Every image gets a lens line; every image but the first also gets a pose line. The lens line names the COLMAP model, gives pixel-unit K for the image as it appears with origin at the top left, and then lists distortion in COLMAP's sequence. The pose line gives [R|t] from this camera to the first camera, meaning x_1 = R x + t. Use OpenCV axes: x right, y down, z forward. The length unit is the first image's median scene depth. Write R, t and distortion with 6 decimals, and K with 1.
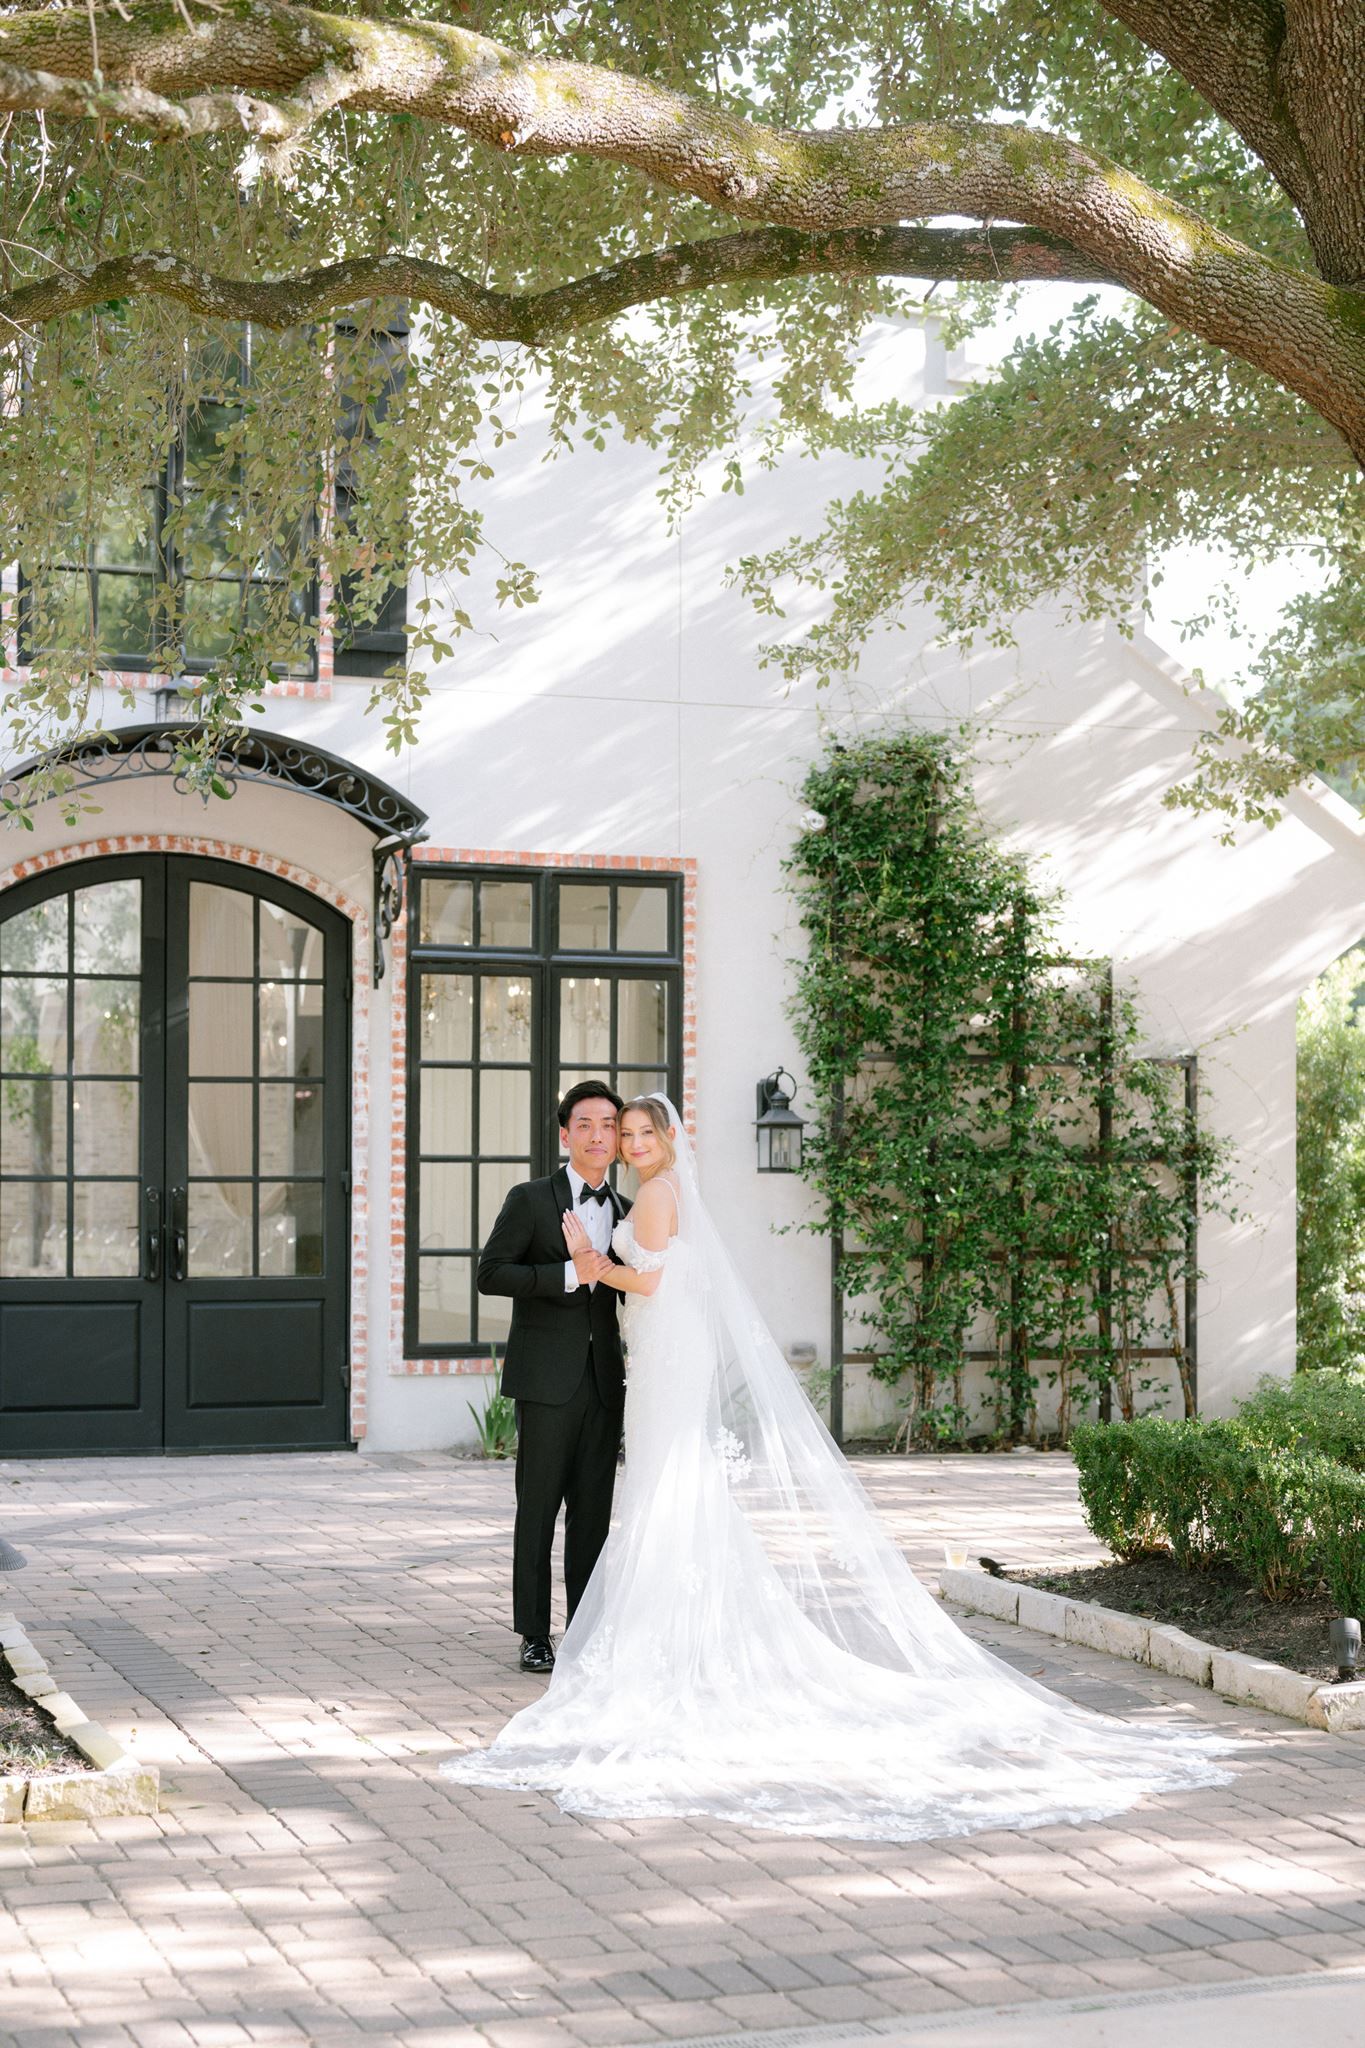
lens RADIAL K [[3038.4, 0, 679.7], [0, 3038.4, 1080.8], [0, 0, 1]] dist [-0.019628, -0.003557]
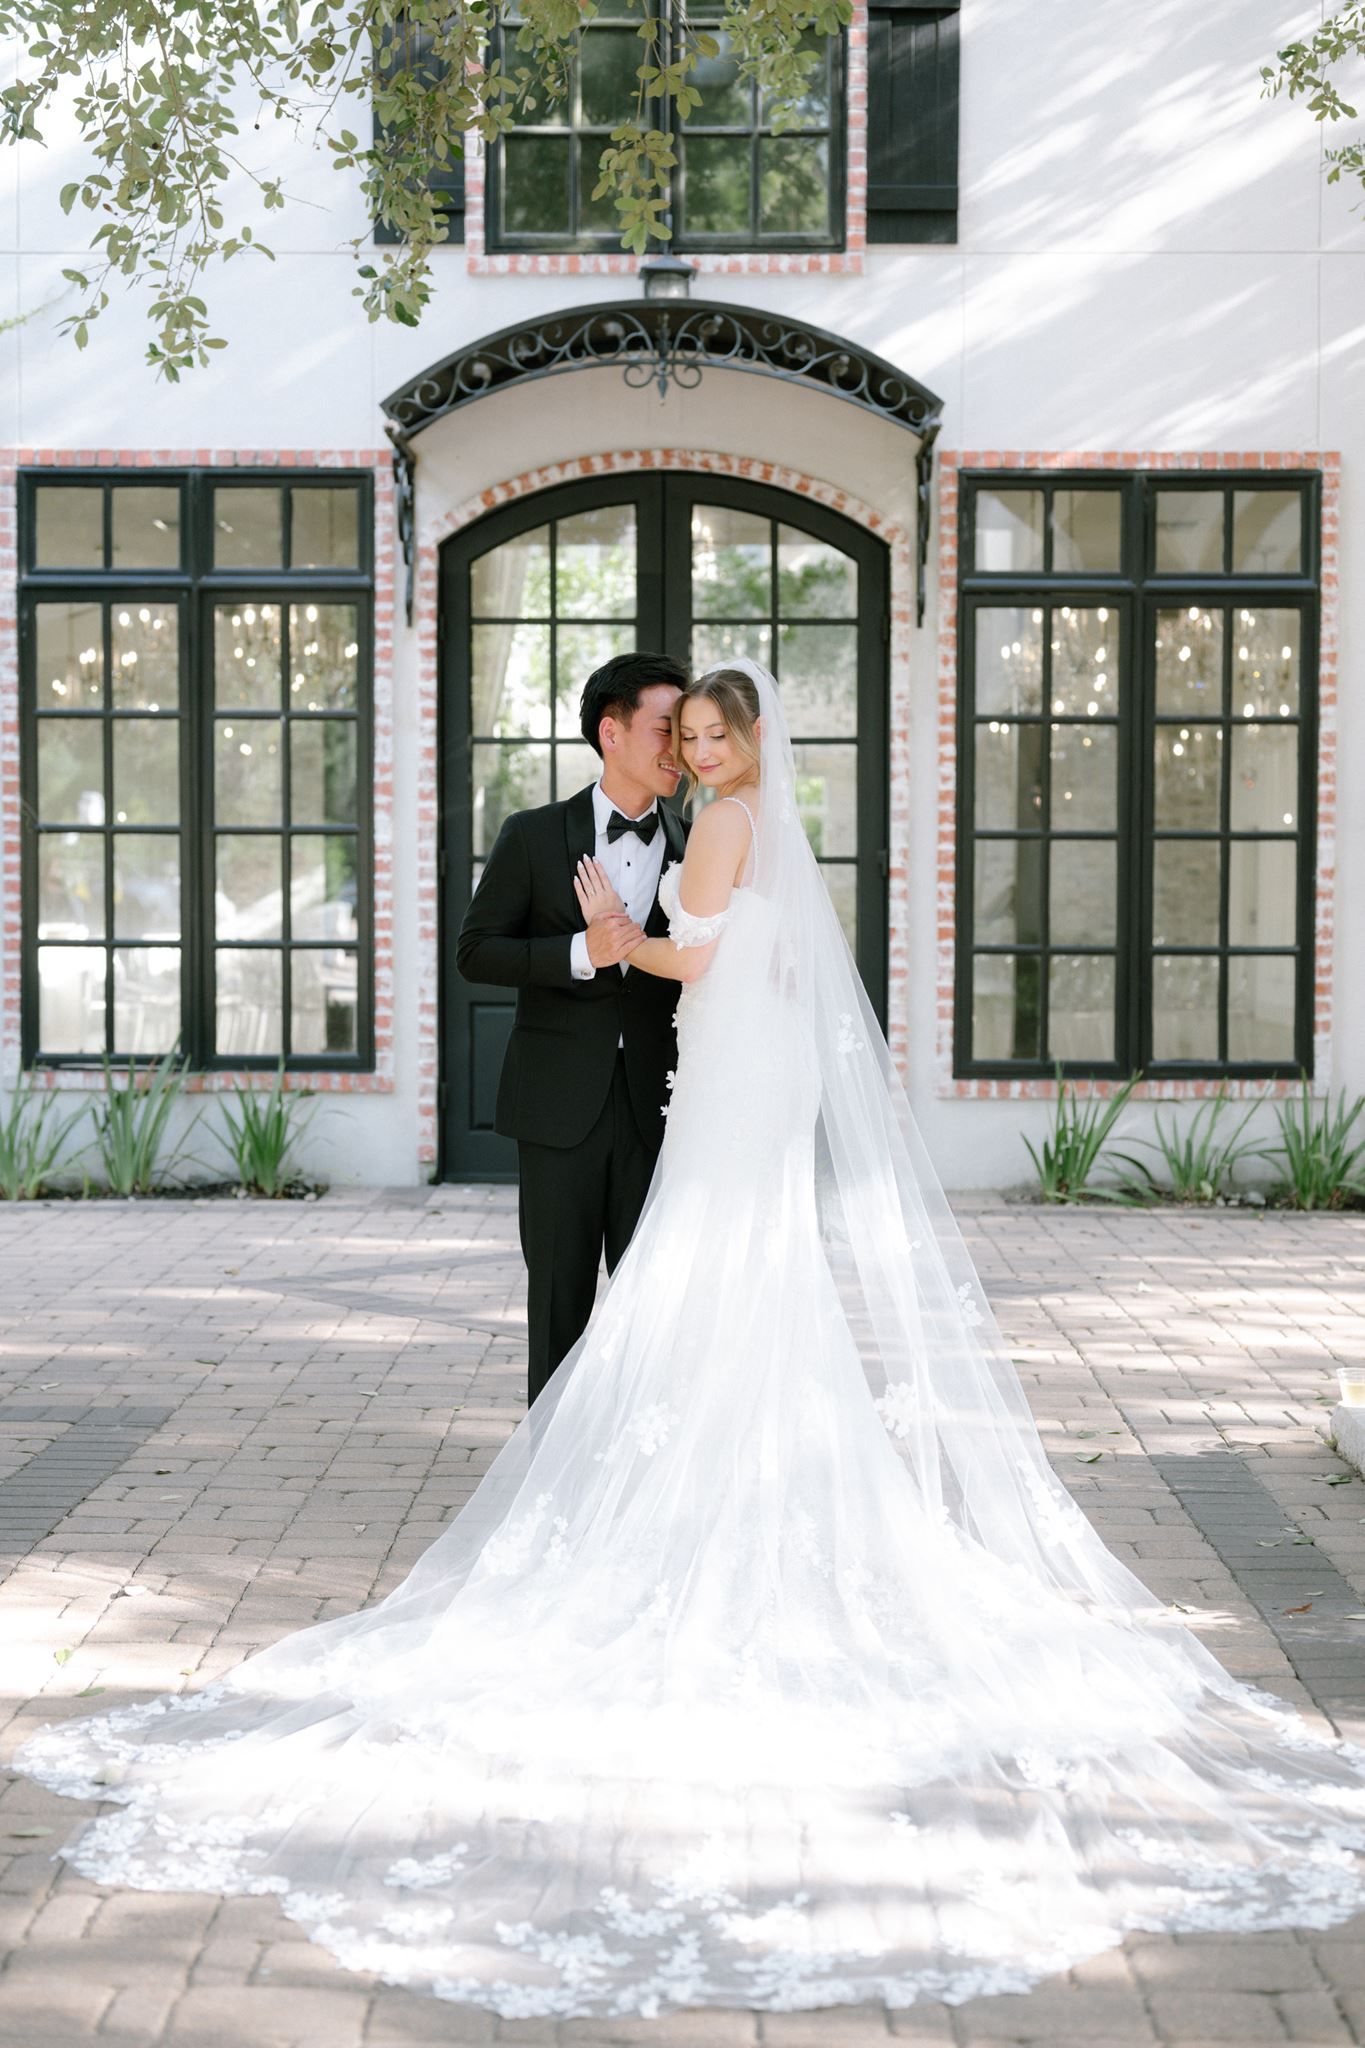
lens RADIAL K [[2862.6, 0, 682.5], [0, 2862.6, 1024.0], [0, 0, 1]] dist [-0.025484, 0.026922]
pose [[0.932029, 0.014420, -0.362098, 0.121620], [0.011827, 0.997465, 0.070165, 0.021468], [0.362192, -0.069679, 0.929496, 0.252734]]
